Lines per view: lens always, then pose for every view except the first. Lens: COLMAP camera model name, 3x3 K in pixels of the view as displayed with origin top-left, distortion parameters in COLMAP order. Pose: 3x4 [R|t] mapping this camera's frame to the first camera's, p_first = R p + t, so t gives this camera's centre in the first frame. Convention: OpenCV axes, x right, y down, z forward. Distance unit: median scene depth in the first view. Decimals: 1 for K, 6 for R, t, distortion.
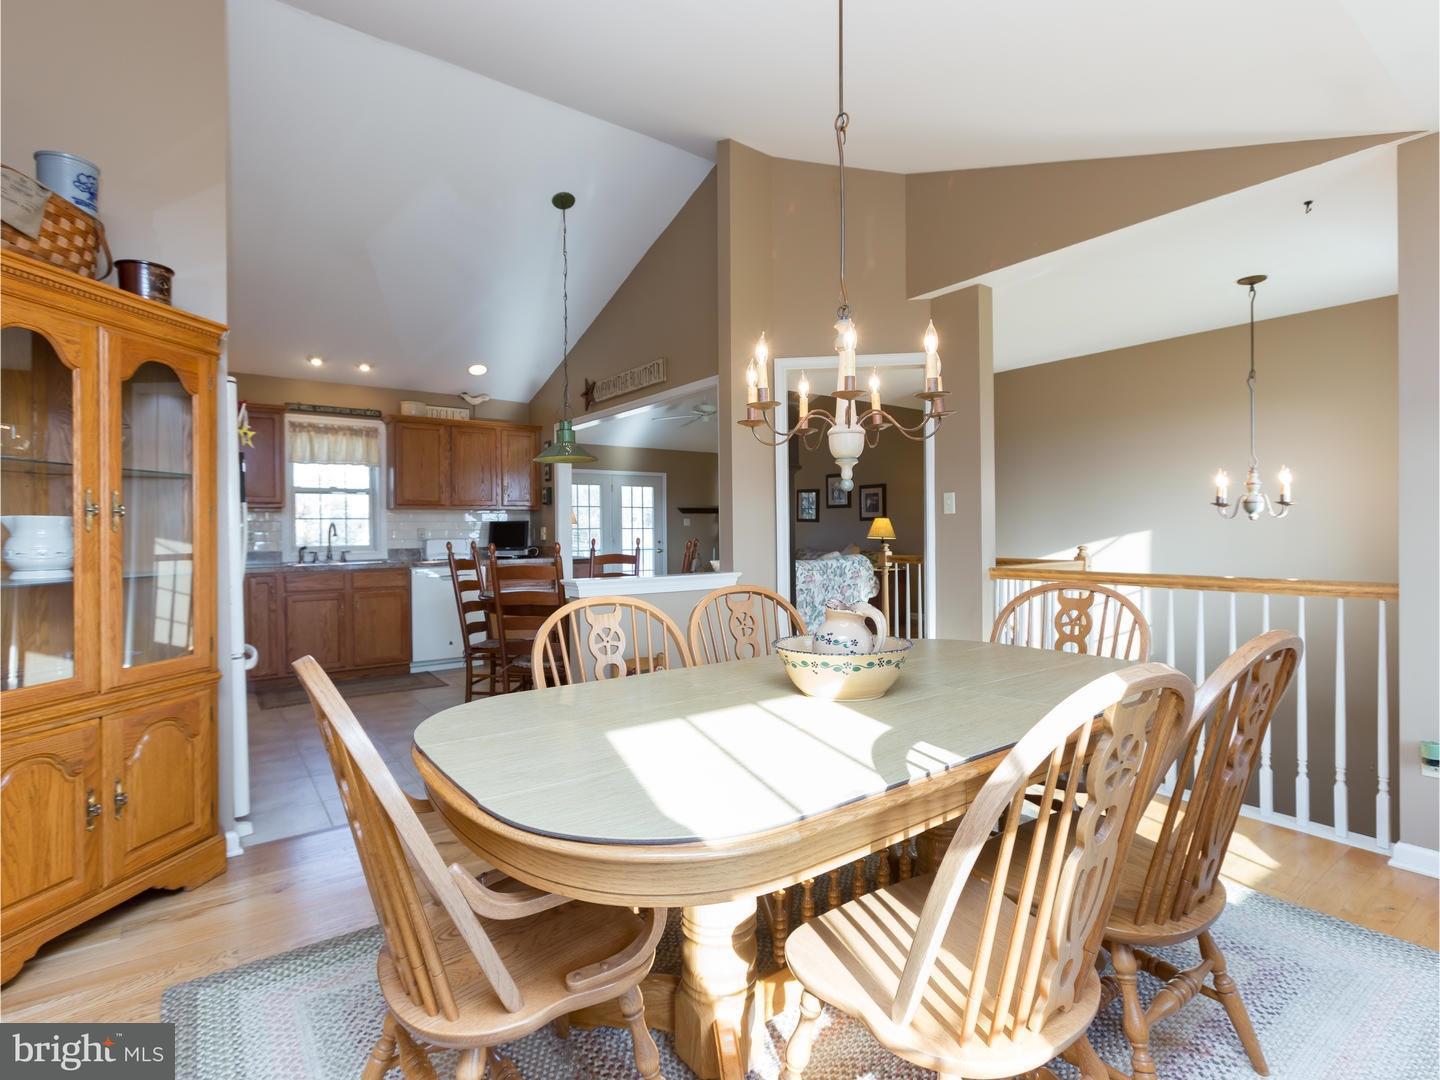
lens RADIAL K [[712.8, 0, 720.0], [0, 712.8, 540.0], [0, 0, 1]] dist [0.003657, 0.000627]
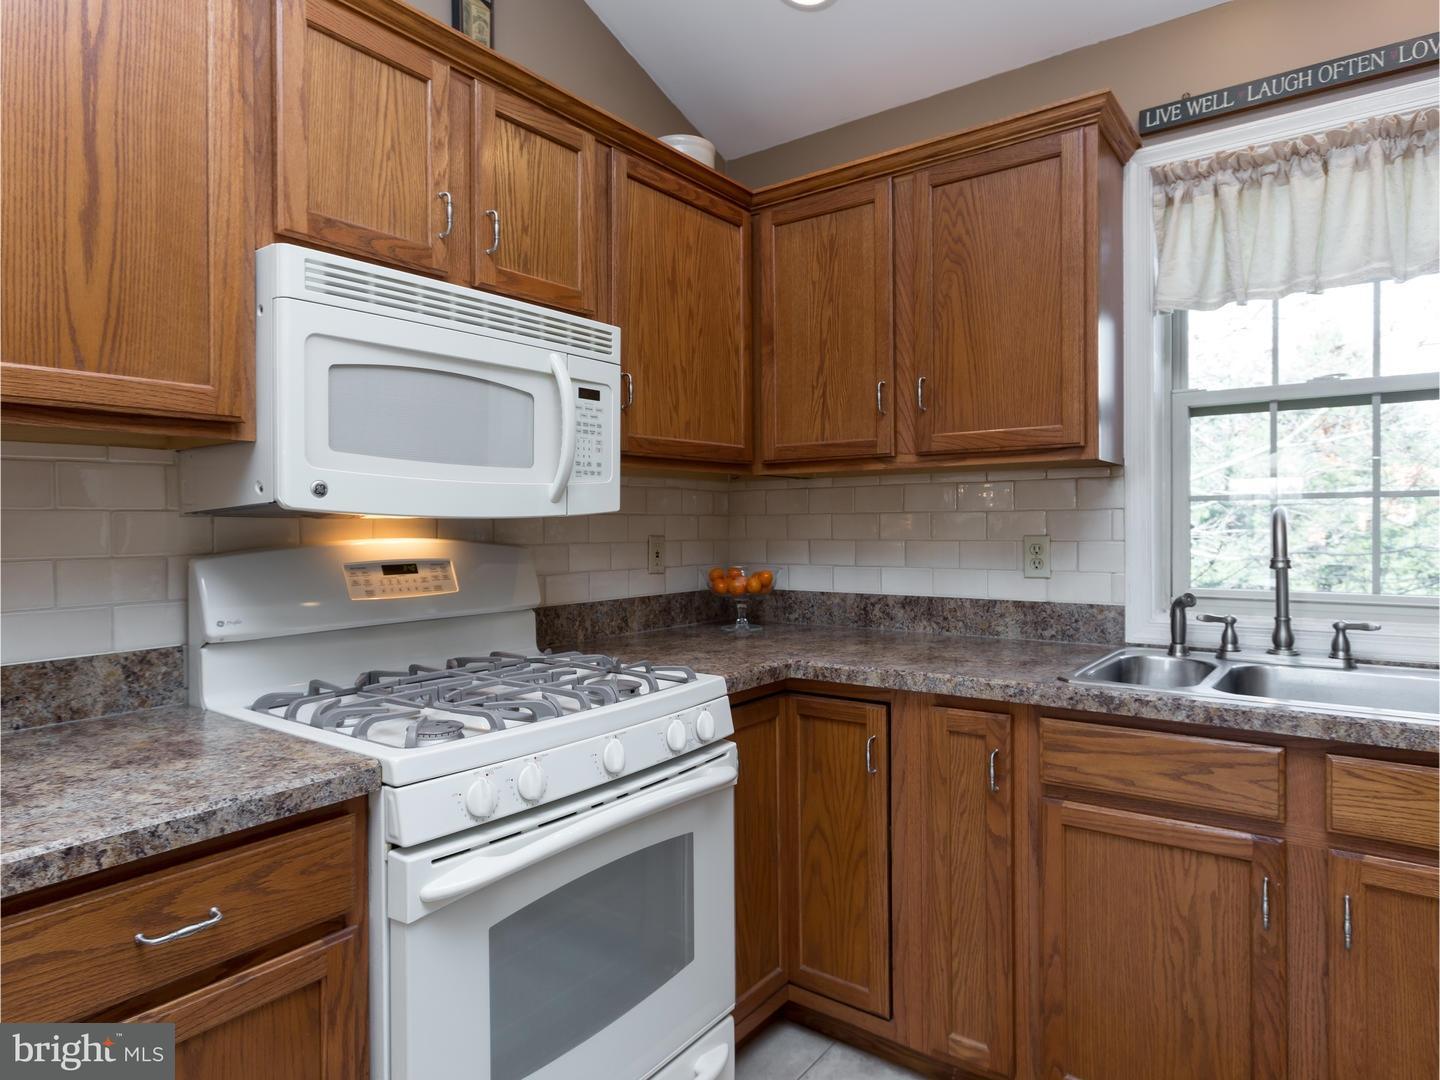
lens RADIAL K [[848.1, 0, 720.0], [0, 848.1, 540.0], [0, 0, 1]] dist [-0.001858, -0.000581]
pose [[0.300566, 0.022678, -0.953491, -0.313508], [-0.003031, 0.999735, 0.022823, -0.021126], [0.953756, -0.003970, 0.300555, 0.711010]]
